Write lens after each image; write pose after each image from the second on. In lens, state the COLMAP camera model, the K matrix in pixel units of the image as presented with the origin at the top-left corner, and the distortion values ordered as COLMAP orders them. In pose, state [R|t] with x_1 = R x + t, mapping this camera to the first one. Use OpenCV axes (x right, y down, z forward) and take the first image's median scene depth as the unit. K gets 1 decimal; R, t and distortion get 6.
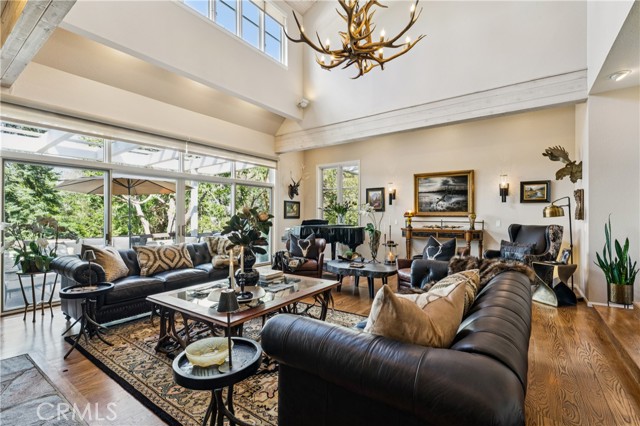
lens RADIAL K [[293.4, 0, 323.6], [0, 293.4, 212.6], [0, 0, 1]] dist [0.000089, 0.000080]
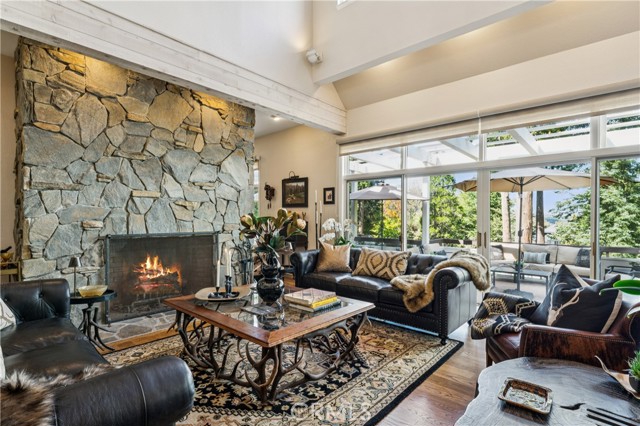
lens RADIAL K [[318.2, 0, 320.9], [0, 318.2, 216.5], [0, 0, 1]] dist [-0.002191, -0.000229]
pose [[-0.112809, -0.000308, -0.993617, 0.367451], [0.003377, 0.999994, -0.000693, 0.002898], [0.993611, -0.003433, -0.112807, 0.706380]]
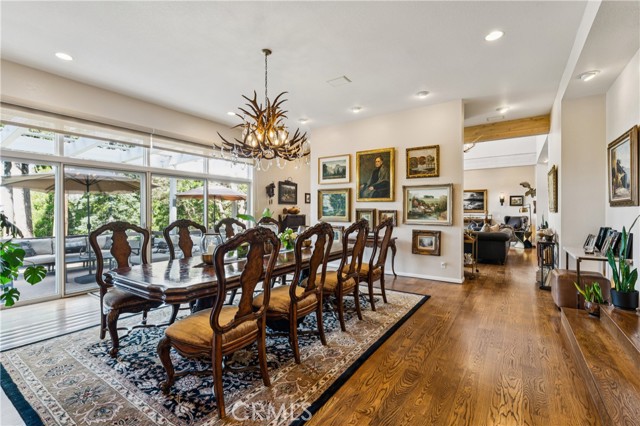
lens RADIAL K [[293.4, 0, 315.9], [0, 293.4, 212.6], [0, 0, 1]] dist [0.000089, 0.000080]
pose [[0.999986, -0.000713, 0.005221, -0.749329], [0.000678, 0.999976, 0.006830, -0.000468], [-0.005226, -0.006827, 0.999963, -1.125630]]
